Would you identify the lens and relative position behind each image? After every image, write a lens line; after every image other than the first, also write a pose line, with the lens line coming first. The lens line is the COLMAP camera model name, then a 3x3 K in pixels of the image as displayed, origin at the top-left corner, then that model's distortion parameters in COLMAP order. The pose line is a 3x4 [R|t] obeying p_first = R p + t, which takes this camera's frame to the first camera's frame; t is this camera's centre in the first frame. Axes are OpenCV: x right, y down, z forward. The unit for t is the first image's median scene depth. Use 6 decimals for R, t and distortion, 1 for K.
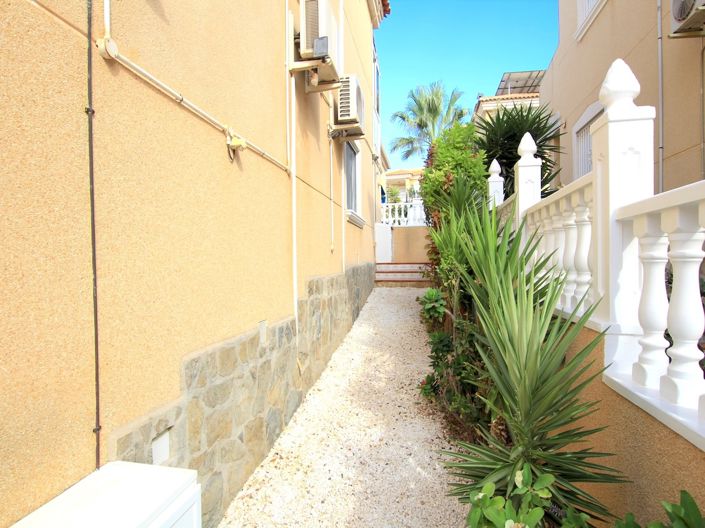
lens RADIAL K [[384.6, 0, 351.3], [0, 384.6, 261.8], [0, 0, 1]] dist [-0.002710, -0.000212]
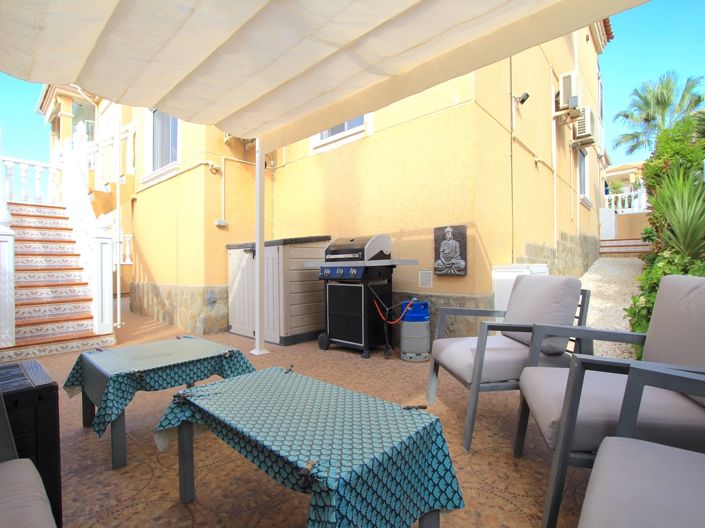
lens RADIAL K [[350.5, 0, 359.2], [0, 350.5, 269.7], [0, 0, 1]] dist [-0.014664, 0.000900]
pose [[0.867392, 0.006044, -0.497590, -0.049635], [-0.005109, 0.999982, 0.003239, 0.094505], [0.497600, -0.000267, 0.867407, -0.362069]]
